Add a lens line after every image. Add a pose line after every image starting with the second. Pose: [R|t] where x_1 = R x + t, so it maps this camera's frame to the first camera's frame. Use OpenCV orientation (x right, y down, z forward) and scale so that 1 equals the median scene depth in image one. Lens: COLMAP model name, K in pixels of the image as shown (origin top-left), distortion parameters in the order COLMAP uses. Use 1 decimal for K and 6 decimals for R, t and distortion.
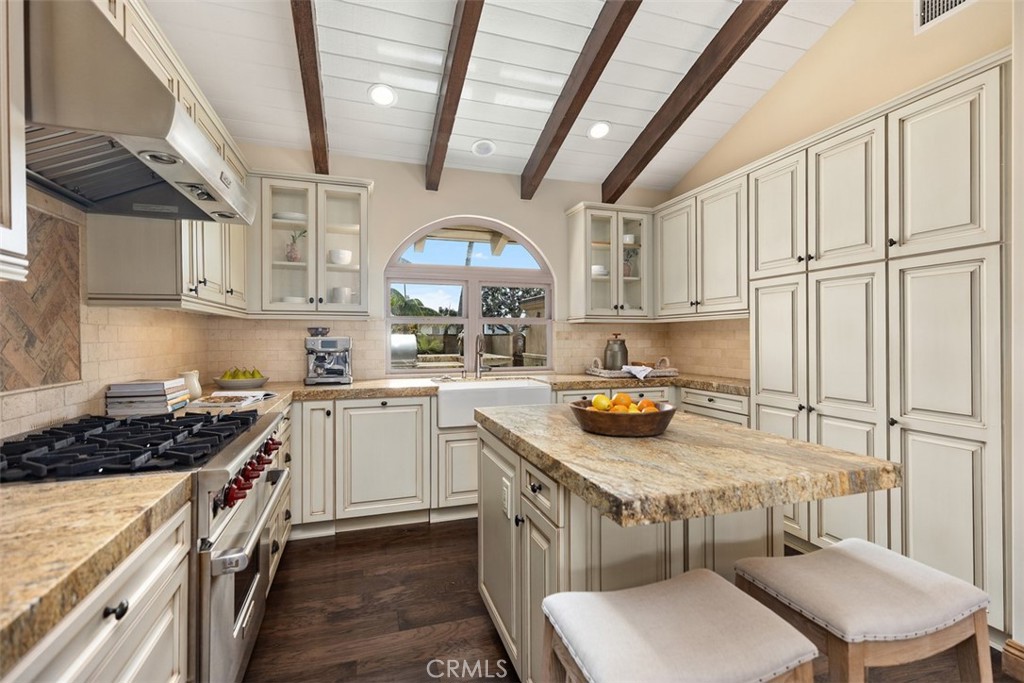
lens RADIAL K [[461.6, 0, 513.0], [0, 461.6, 338.4], [0, 0, 1]] dist [0.003800, 0.000854]
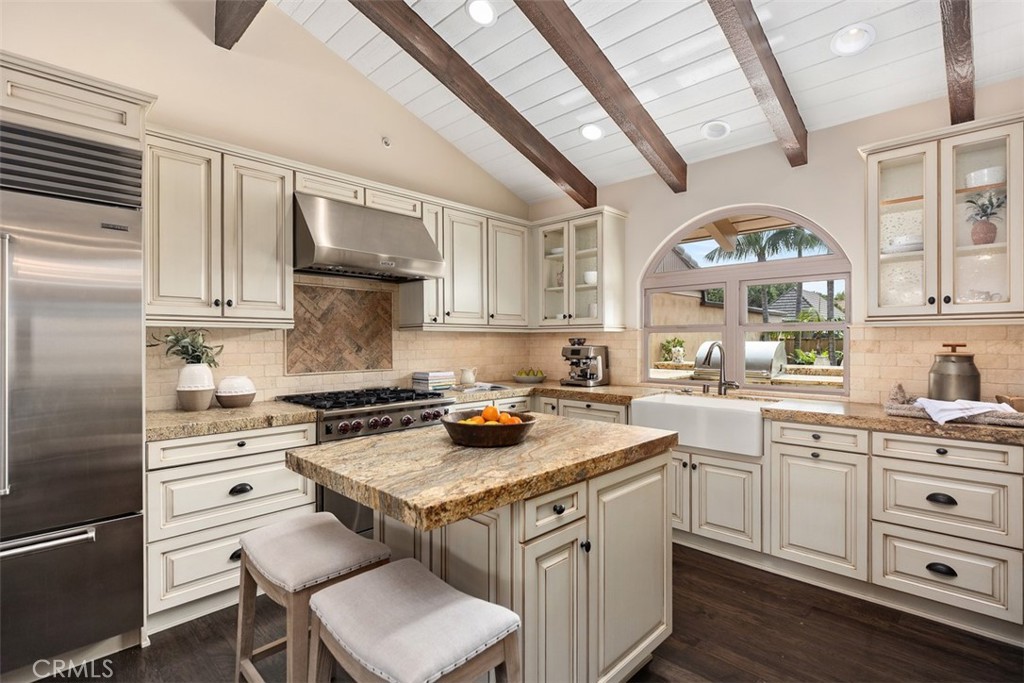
lens RADIAL K [[484.2, 0, 511.0], [0, 484.2, 345.2], [0, 0, 1]] dist [-0.003075, 0.002077]
pose [[0.460857, 0.008864, -0.887430, 0.838127], [-0.001896, 0.999958, 0.009004, -0.022467], [0.887473, -0.002467, 0.460854, 0.348809]]
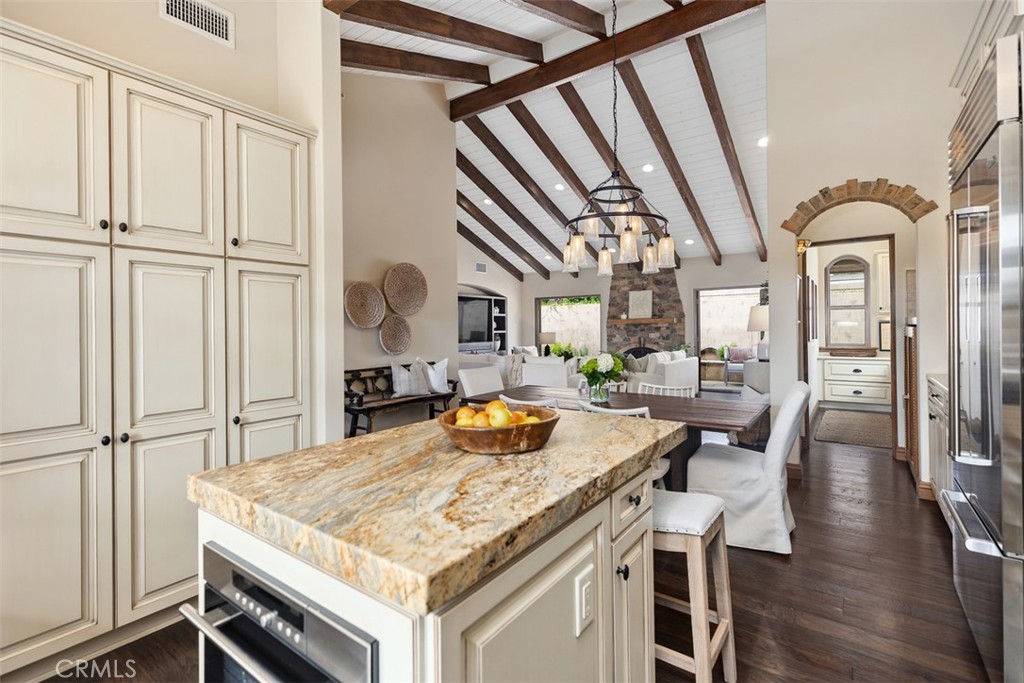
lens RADIAL K [[461.6, 0, 512.5], [0, 461.6, 333.9], [0, 0, 1]] dist [0.003800, 0.000854]
pose [[-0.575980, 0.006101, 0.817441, -0.287166], [0.018963, 0.999803, 0.005899, -0.001822], [-0.817244, 0.018899, -0.575982, 0.893700]]
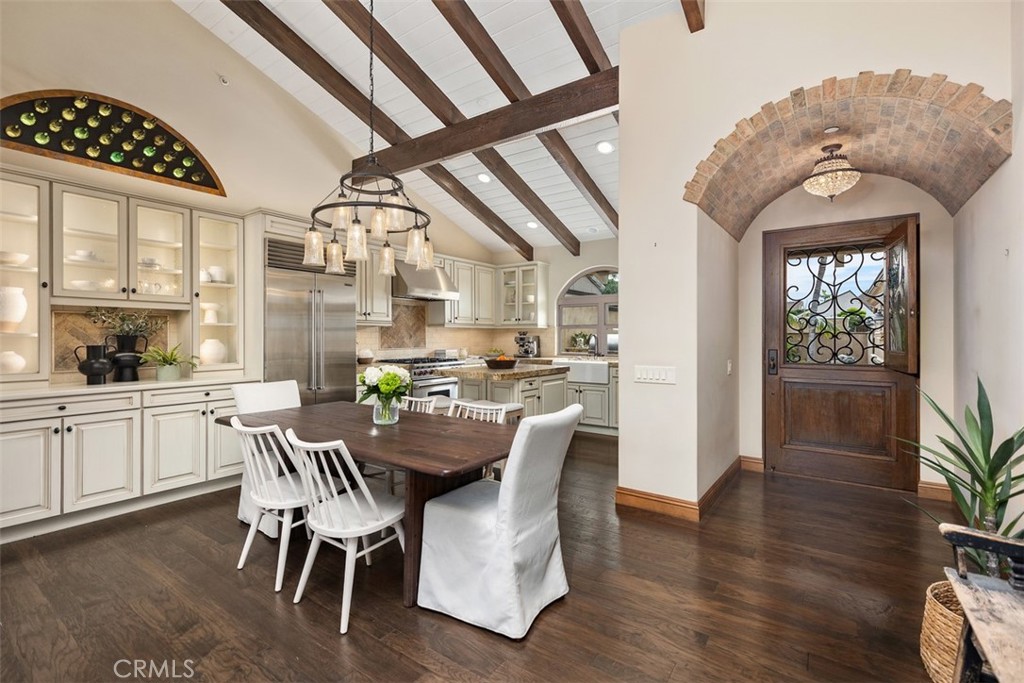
lens RADIAL K [[461.6, 0, 511.1], [0, 461.6, 337.5], [0, 0, 1]] dist [0.003800, 0.000854]
pose [[0.595104, 0.004899, -0.803634, 1.745052], [-0.003703, 0.999988, 0.003354, -0.003626], [0.803640, 0.000979, 0.595115, -0.463006]]
